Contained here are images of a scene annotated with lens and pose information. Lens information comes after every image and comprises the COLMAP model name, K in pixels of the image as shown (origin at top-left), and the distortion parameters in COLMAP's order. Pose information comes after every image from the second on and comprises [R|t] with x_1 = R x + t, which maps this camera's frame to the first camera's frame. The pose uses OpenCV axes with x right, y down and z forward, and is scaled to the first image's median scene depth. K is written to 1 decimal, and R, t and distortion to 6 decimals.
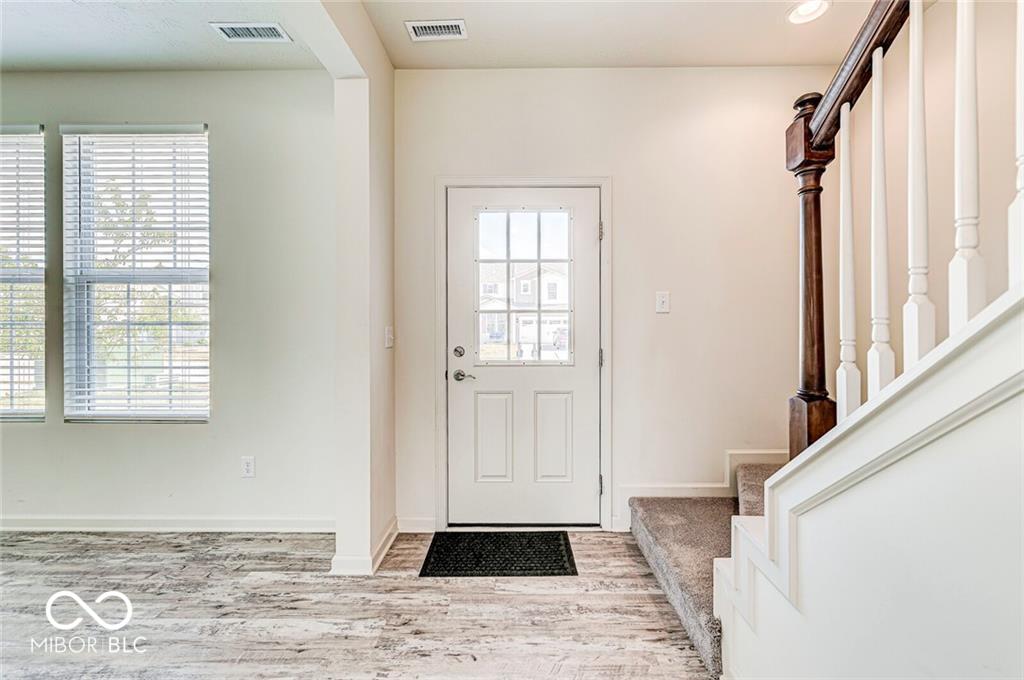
lens RADIAL K [[443.0, 0, 511.3], [0, 443.0, 329.7], [0, 0, 1]] dist [-0.000644, -0.000326]
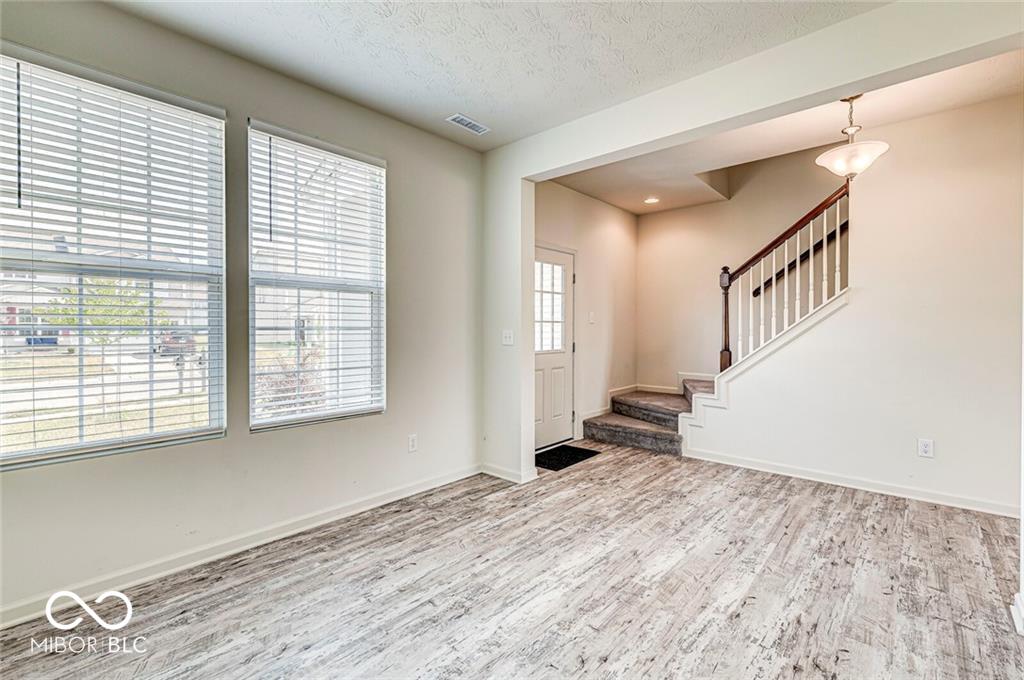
lens RADIAL K [[443.0, 0, 511.3], [0, 443.0, 329.7], [0, 0, 1]] dist [-0.000644, -0.000326]
pose [[0.671092, -0.000612, 0.741374, -1.500970], [0.009529, 0.999924, -0.007801, 0.001689], [-0.741313, 0.012300, 0.671047, -0.058834]]
